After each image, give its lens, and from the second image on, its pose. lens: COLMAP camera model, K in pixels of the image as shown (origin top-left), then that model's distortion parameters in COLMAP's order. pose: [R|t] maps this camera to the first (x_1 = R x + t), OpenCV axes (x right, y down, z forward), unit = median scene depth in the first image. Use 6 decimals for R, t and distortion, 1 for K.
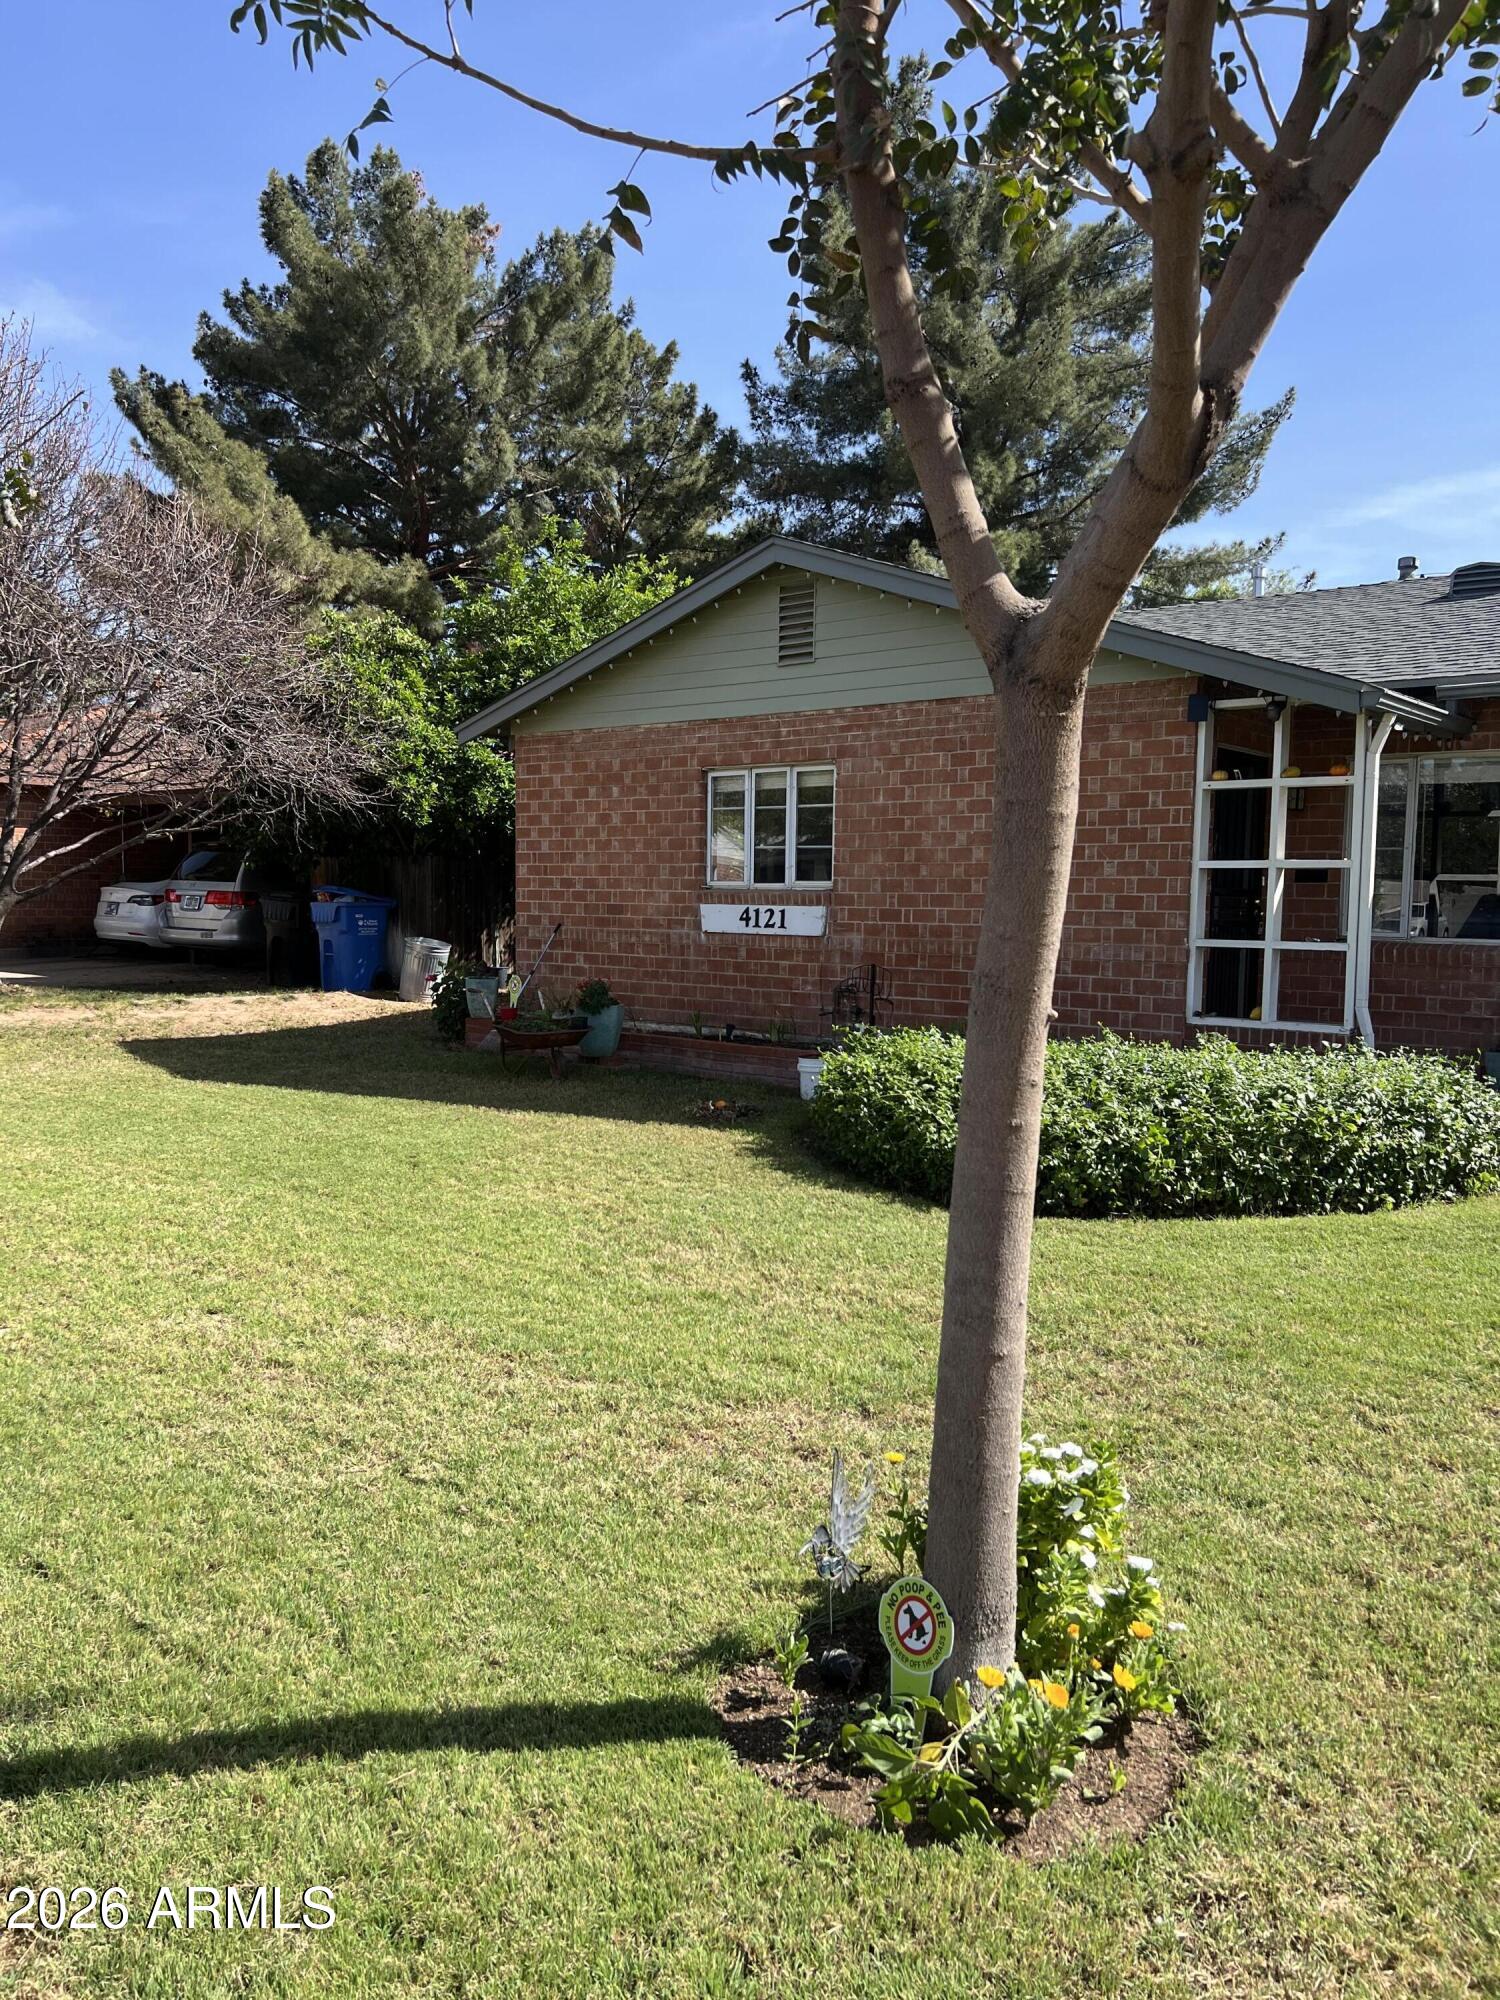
lens RADIAL K [[1441.9, 0, 748.3], [0, 1441.9, 1028.8], [0, 0, 1]] dist [-0.000395, -0.035539]
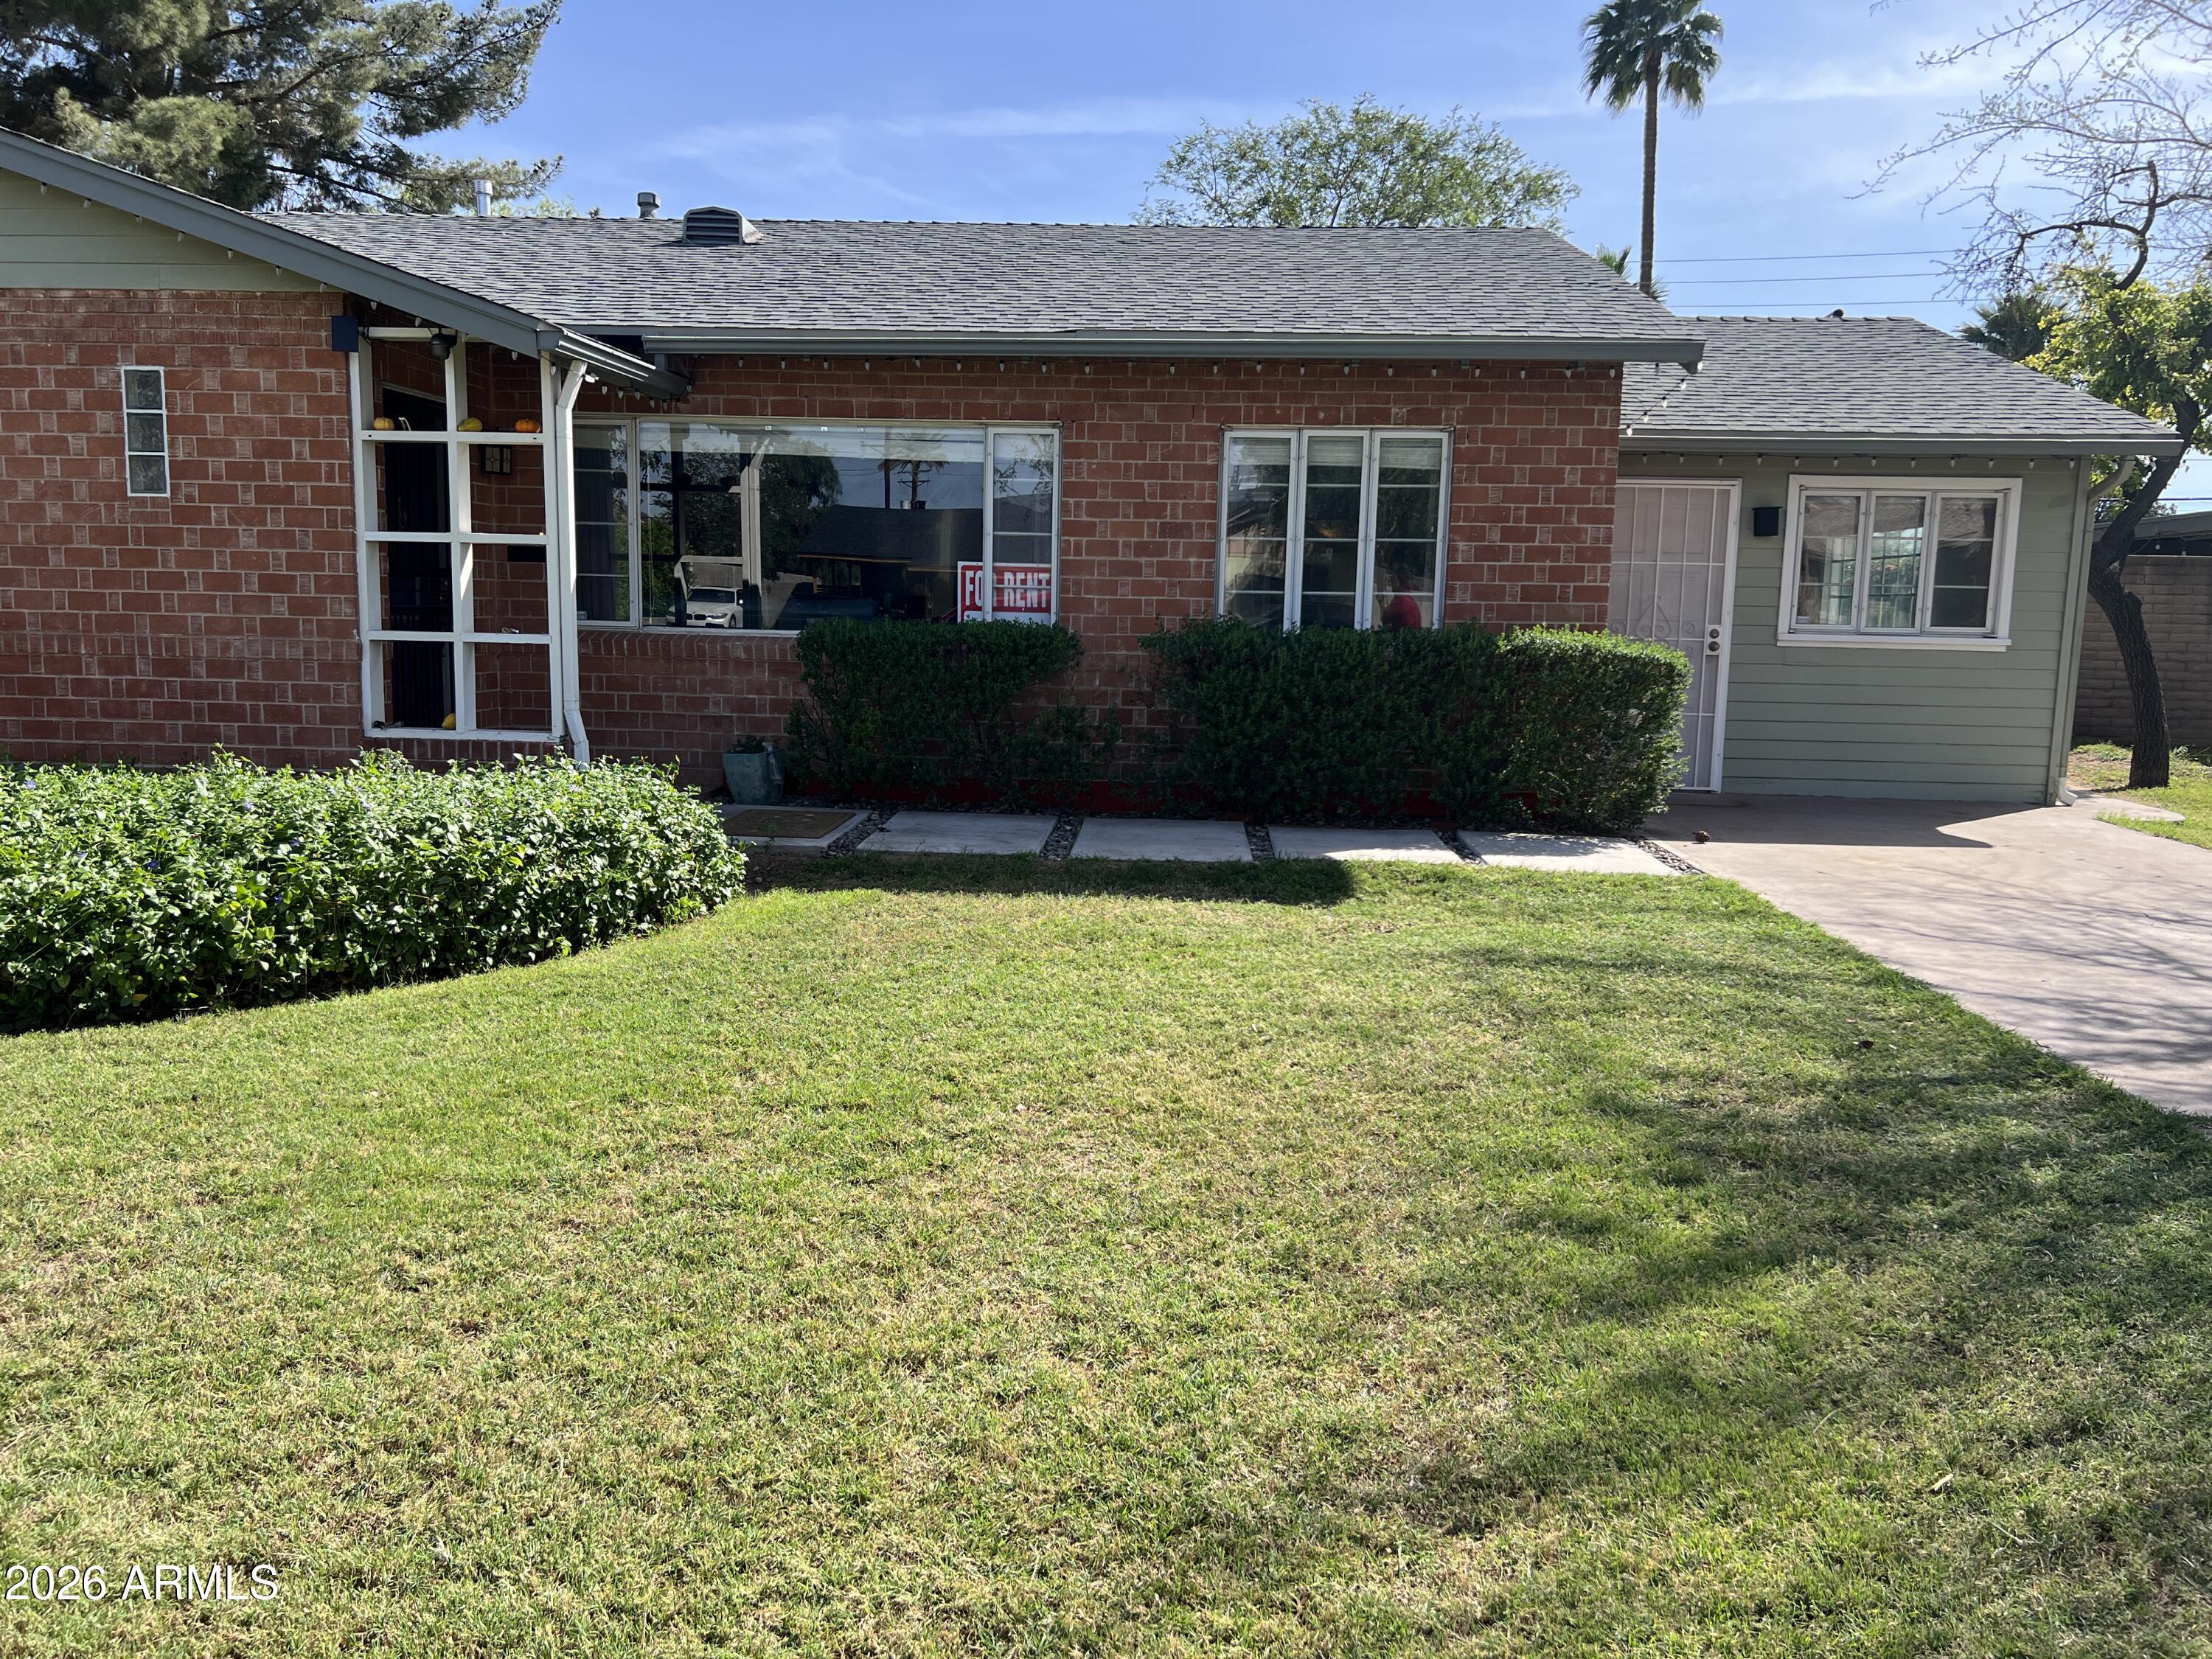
lens RADIAL K [[1594.8, 0, 1106.0], [0, 1594.8, 829.5], [0, 0, 1]] dist [-0.000395, -0.035539]
pose [[0.799499, -0.079627, 0.595366, 0.143402], [0.040265, 0.996050, 0.079146, -0.008238], [-0.599317, -0.039304, 0.799547, 0.067551]]
